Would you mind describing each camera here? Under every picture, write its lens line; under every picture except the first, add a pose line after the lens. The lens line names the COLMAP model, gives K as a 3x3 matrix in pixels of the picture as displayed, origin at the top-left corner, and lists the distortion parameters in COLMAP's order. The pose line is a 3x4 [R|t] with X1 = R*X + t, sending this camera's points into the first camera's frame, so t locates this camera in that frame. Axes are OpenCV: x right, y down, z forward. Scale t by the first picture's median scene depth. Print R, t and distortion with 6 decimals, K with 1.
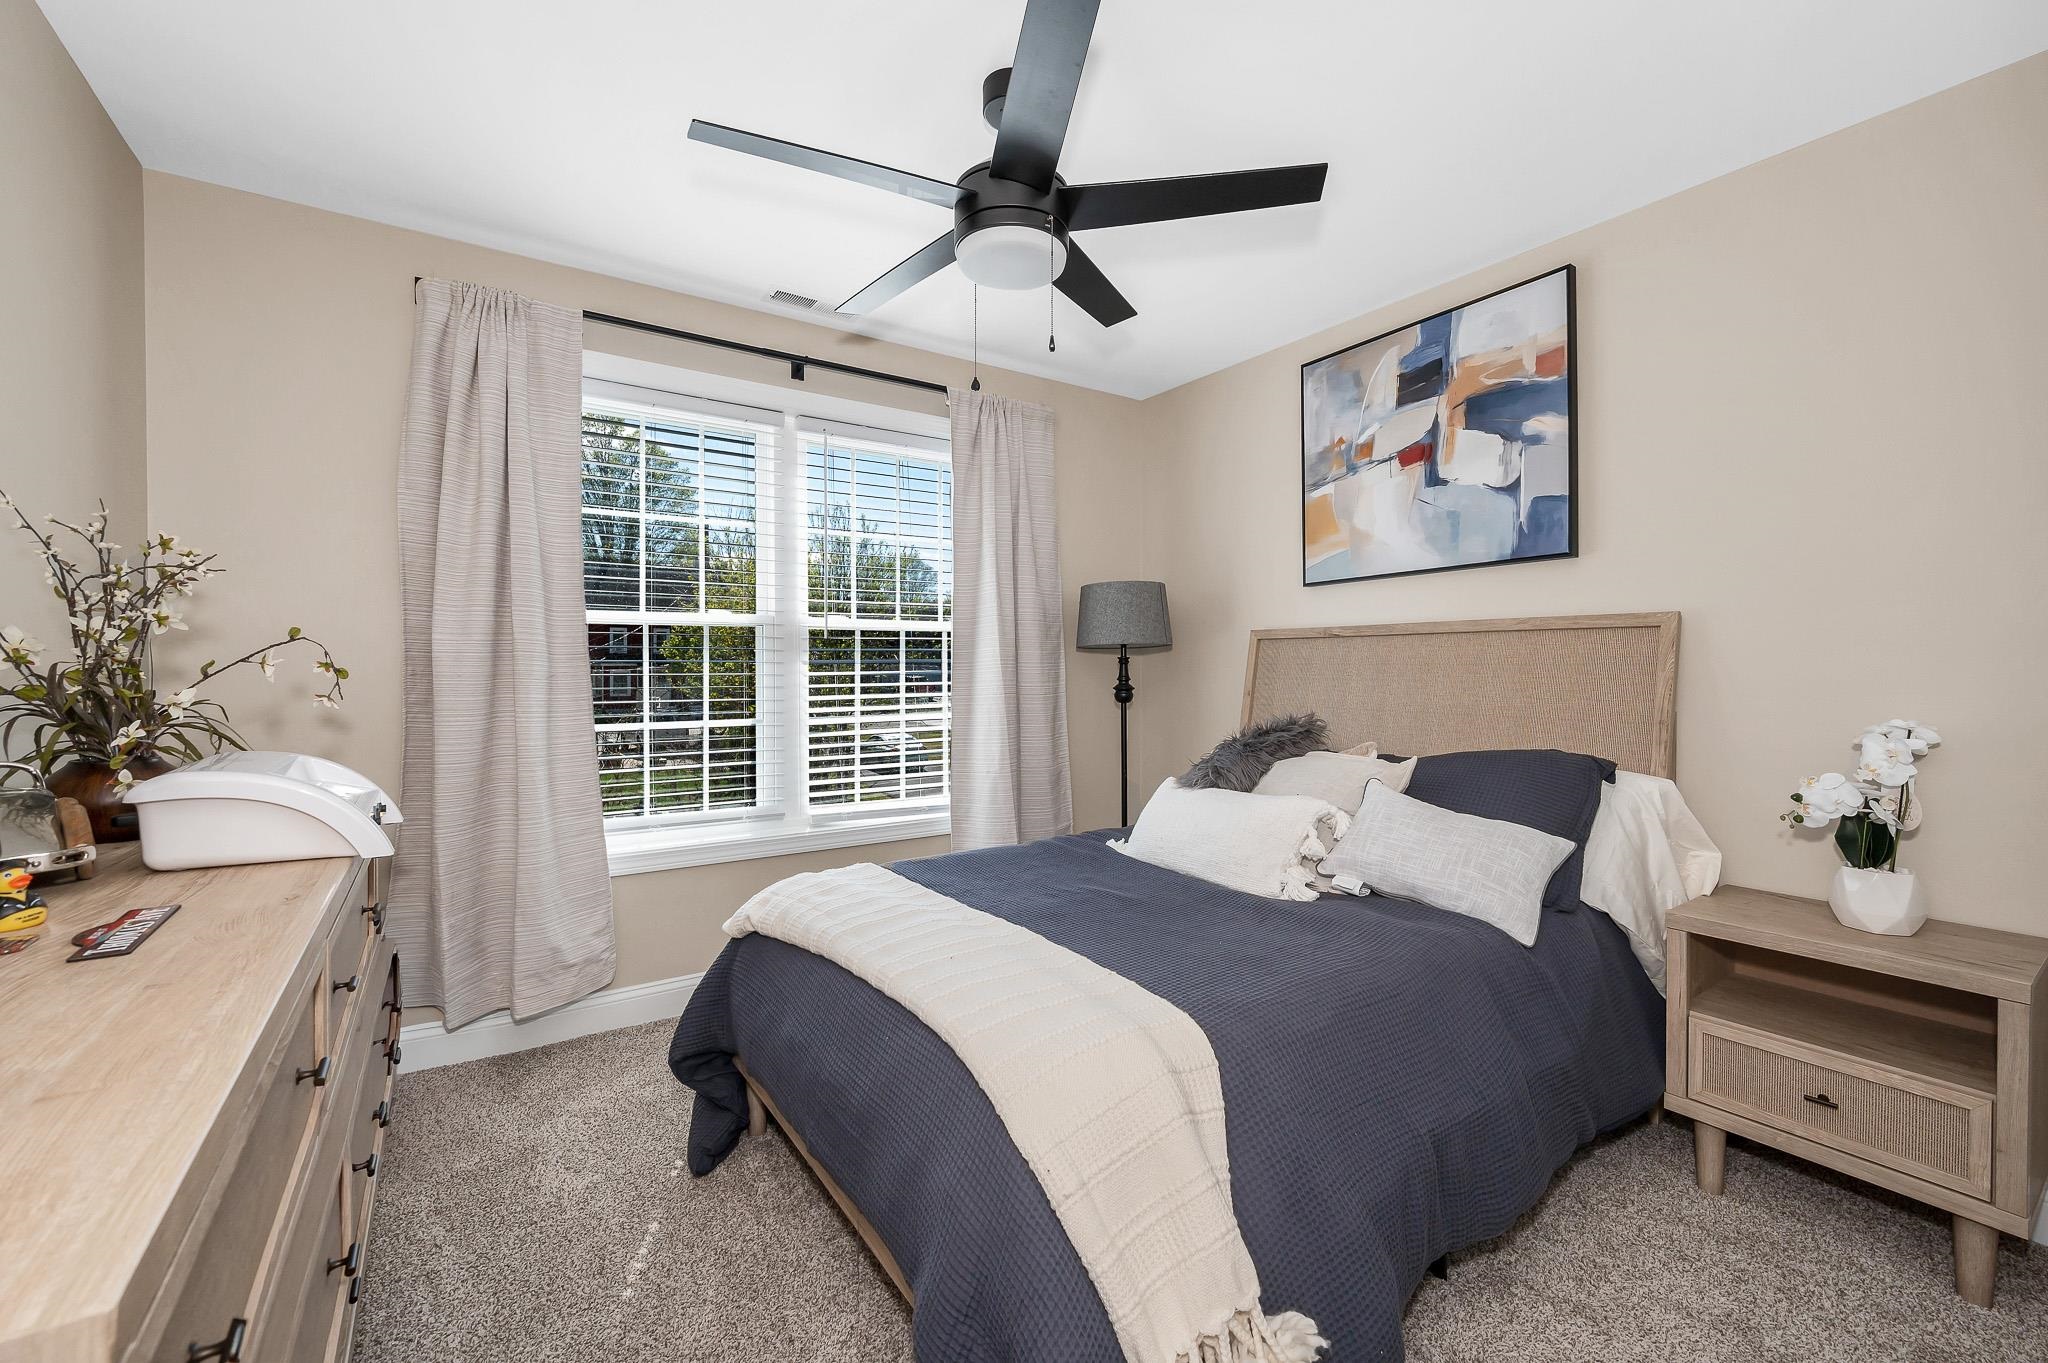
lens RADIAL K [[852.5, 0, 1032.5], [0, 852.5, 683.8], [0, 0, 1]] dist [-0.002220, 0.000421]
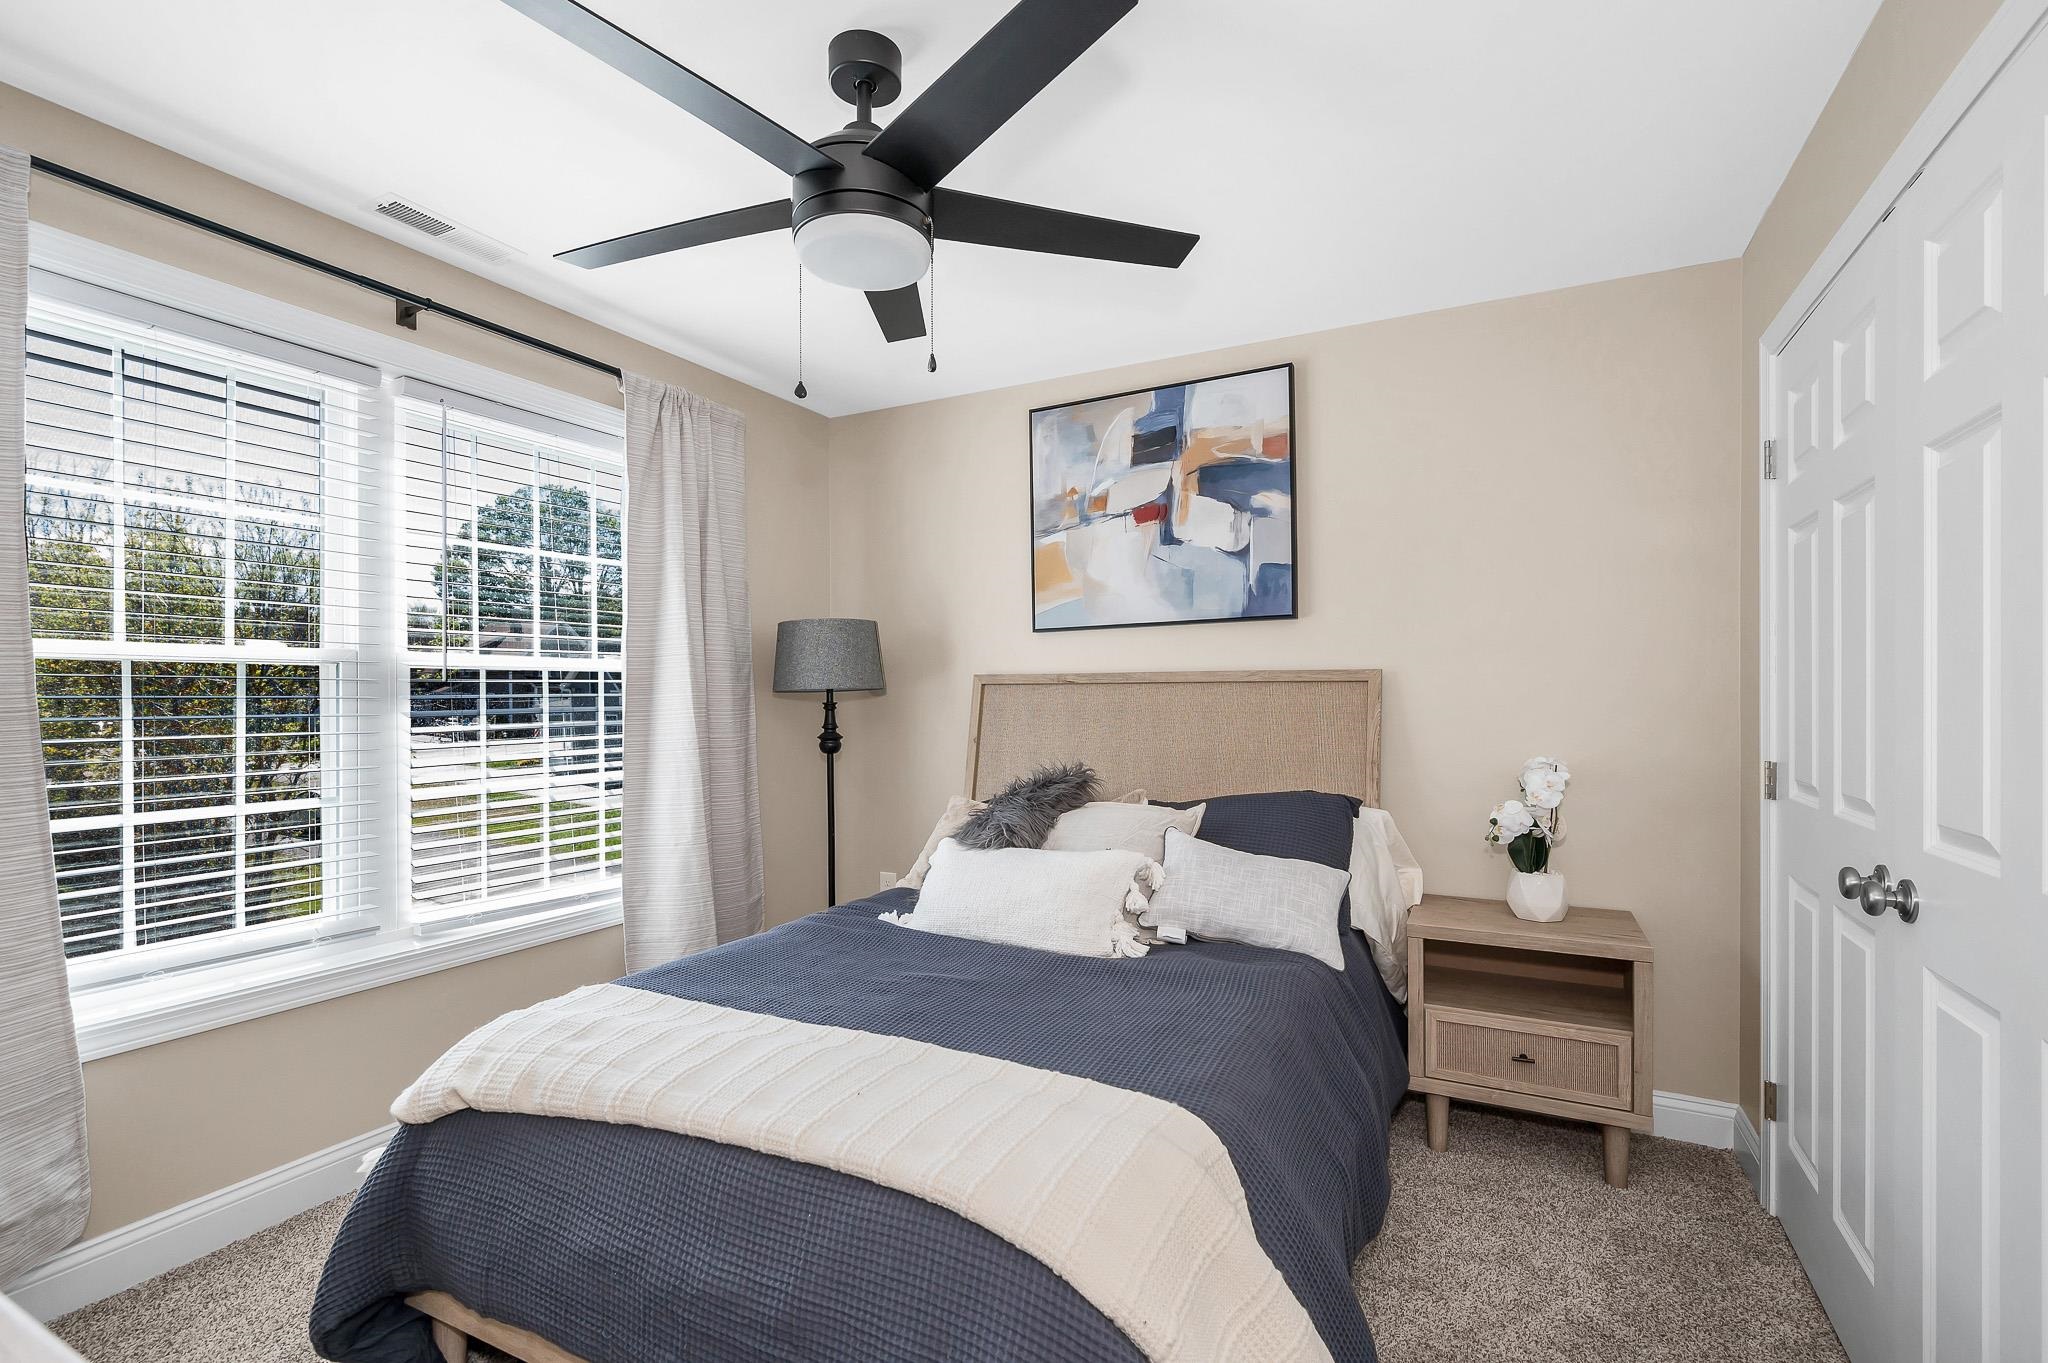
lens RADIAL K [[900.9, 0, 1019.5], [0, 900.9, 699.8], [0, 0, 1]] dist [0.001592, -0.003616]
pose [[0.878526, -0.008220, 0.477623, -0.233562], [0.015394, 0.999820, -0.011107, -0.028058], [-0.477446, 0.017110, 0.878495, 0.101456]]
